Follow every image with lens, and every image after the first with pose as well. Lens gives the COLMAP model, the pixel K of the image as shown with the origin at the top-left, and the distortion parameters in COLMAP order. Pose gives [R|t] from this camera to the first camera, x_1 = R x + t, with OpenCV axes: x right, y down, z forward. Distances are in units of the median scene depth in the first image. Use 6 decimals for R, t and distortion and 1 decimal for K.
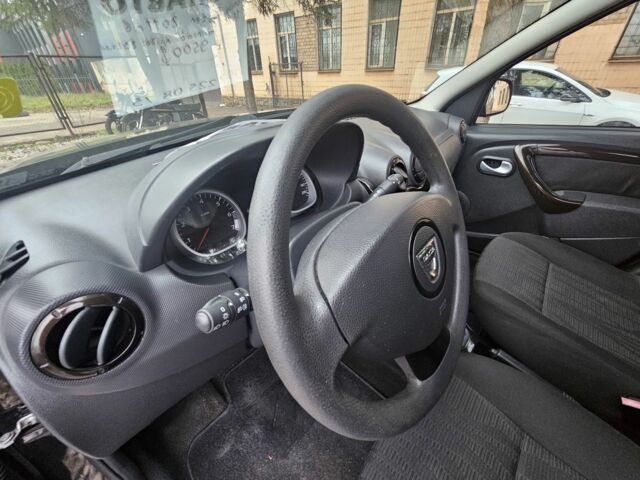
lens RADIAL K [[265.7, 0, 320.0], [0, 265.7, 240.0], [0, 0, 1]] dist [0.001357, -0.000389]
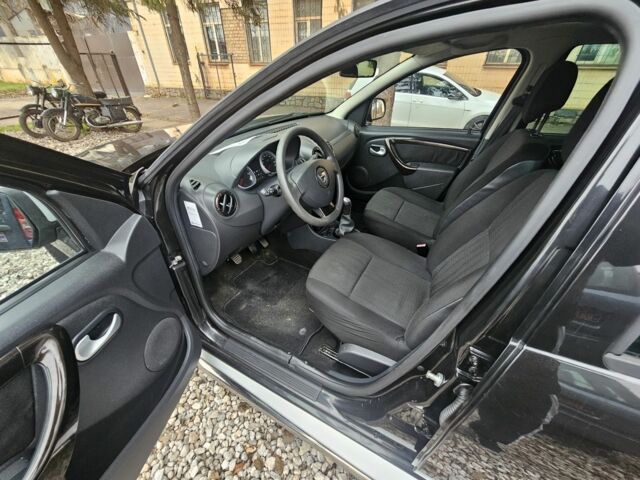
lens RADIAL K [[265.7, 0, 320.0], [0, 265.7, 240.0], [0, 0, 1]] dist [0.001357, -0.000389]
pose [[0.975408, -0.099425, 0.196707, -0.019484], [0.093297, 0.994826, 0.040199, 0.037610], [-0.199686, -0.020858, 0.979638, -0.120249]]
